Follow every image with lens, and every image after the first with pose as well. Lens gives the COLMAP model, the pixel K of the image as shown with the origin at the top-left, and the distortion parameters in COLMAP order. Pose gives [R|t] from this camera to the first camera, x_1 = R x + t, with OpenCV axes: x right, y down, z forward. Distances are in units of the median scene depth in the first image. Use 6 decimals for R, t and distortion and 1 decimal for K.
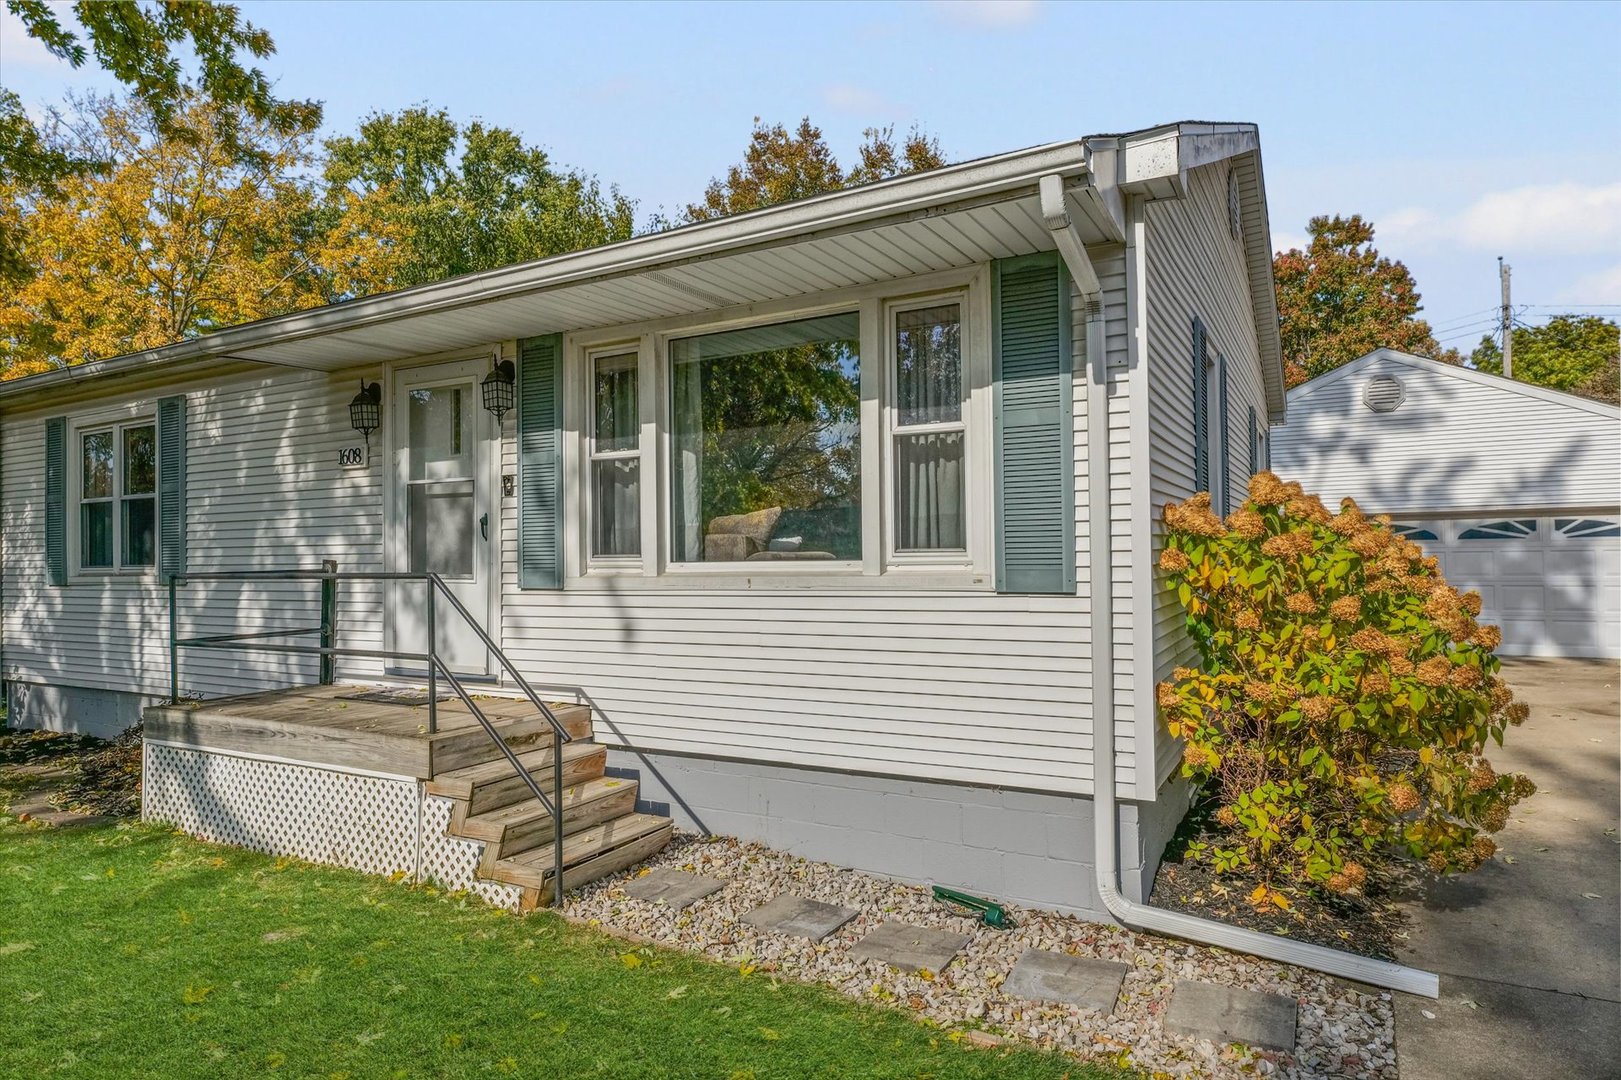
lens RADIAL K [[952.7, 0, 811.1], [0, 952.7, 543.2], [0, 0, 1]] dist [0.005801, -0.000430]
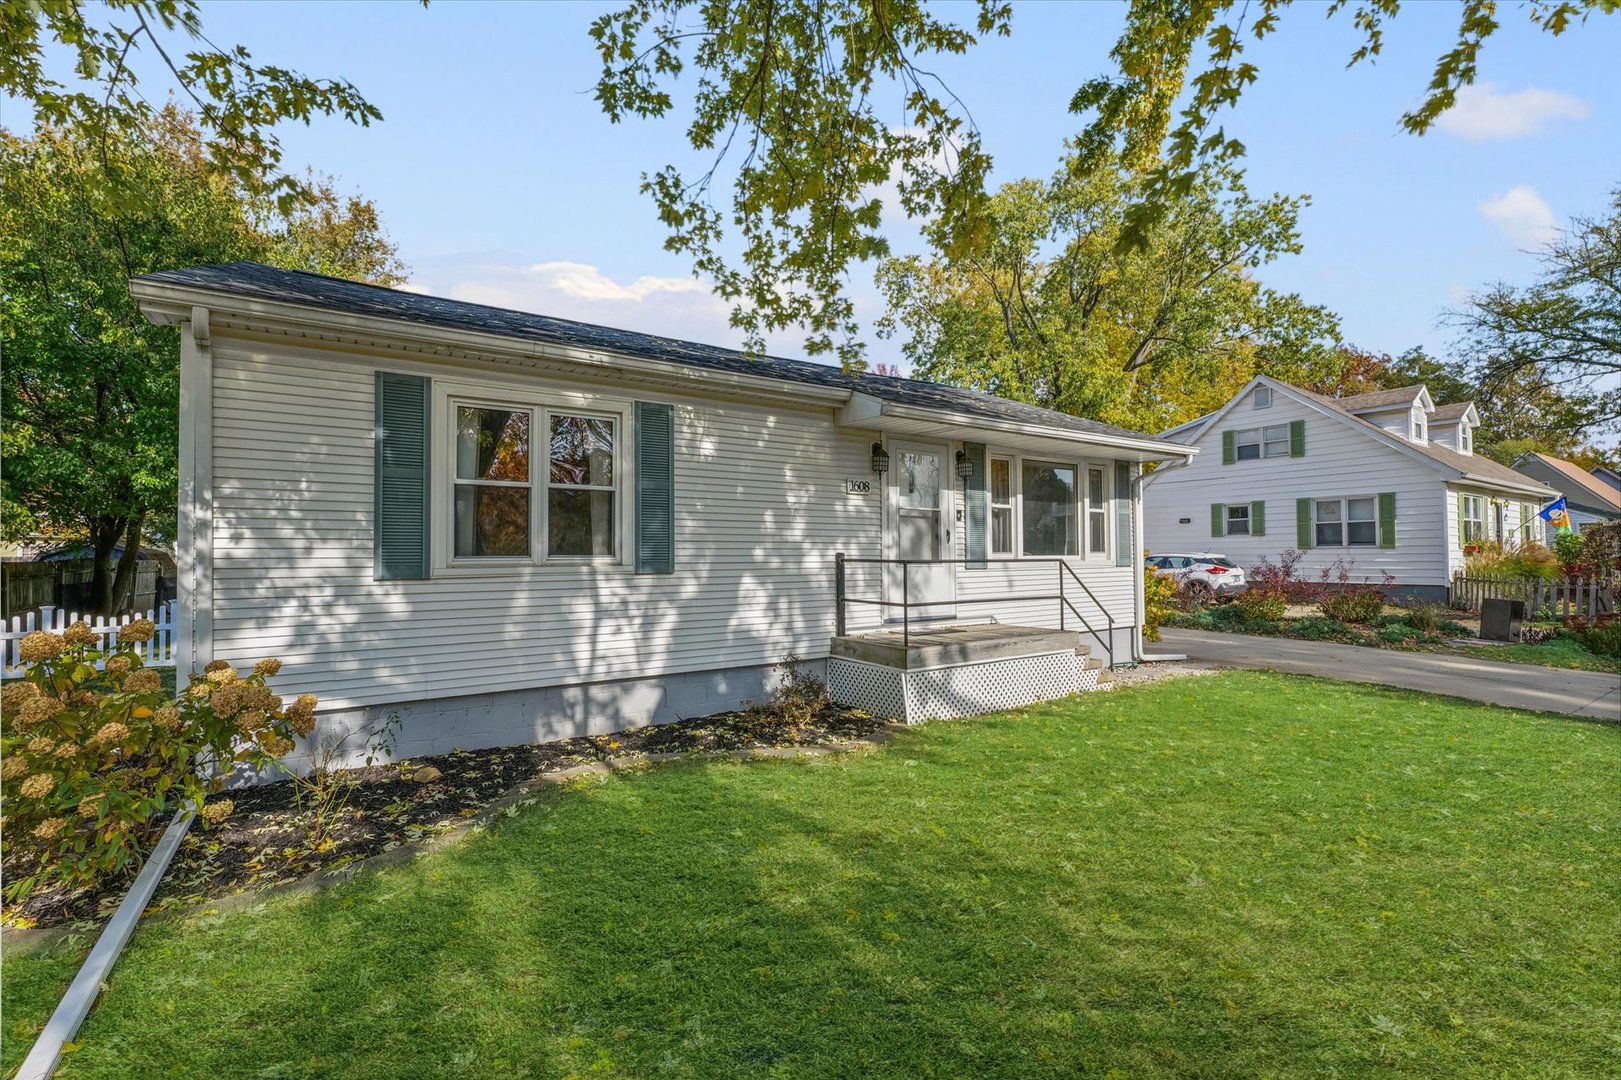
lens RADIAL K [[669.6, 0, 808.3], [0, 669.6, 541.7], [0, 0, 1]] dist [-0.001003, -0.000170]
pose [[0.472873, 0.025954, 0.880748, -1.727077], [-0.016822, 0.999650, -0.020426, 0.026656], [-0.880970, -0.005157, 0.473144, 0.653689]]
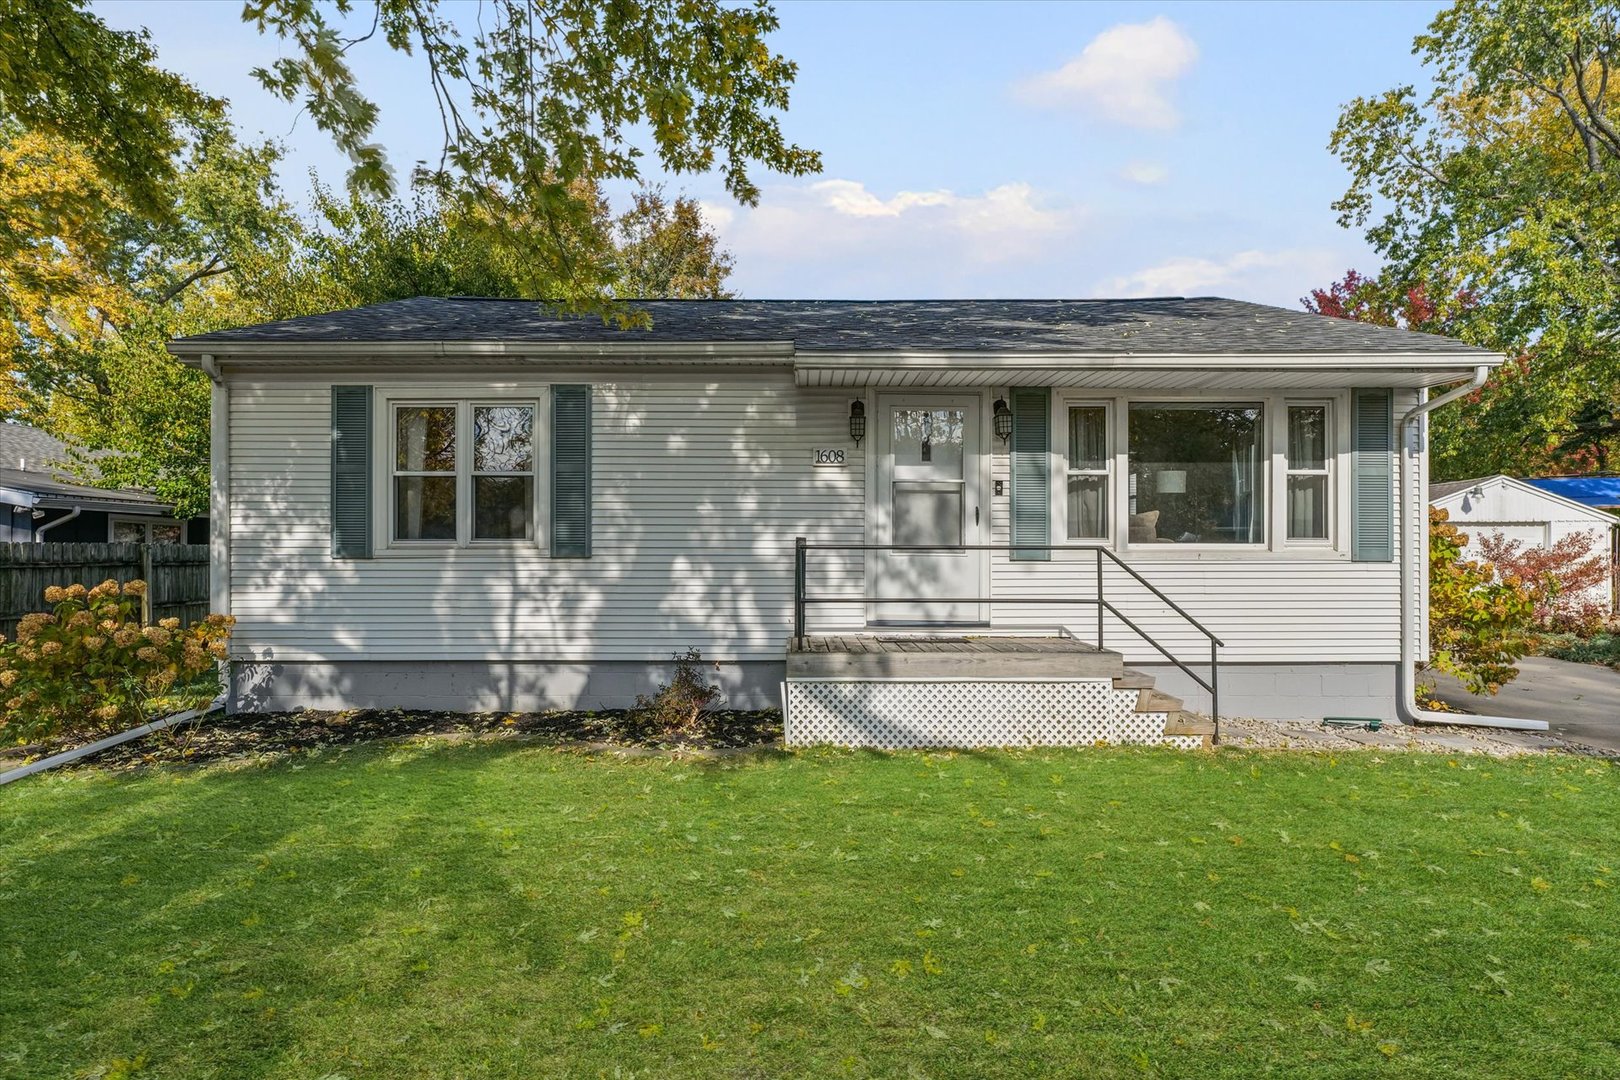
lens RADIAL K [[822.3, 0, 814.1], [0, 822.3, 543.5], [0, 0, 1]] dist [0.000770, -0.000925]
pose [[0.870689, 0.018235, 0.491495, -1.213084], [-0.020520, 0.999789, -0.000742, 0.031181], [-0.491405, -0.009440, 0.870880, 0.064490]]
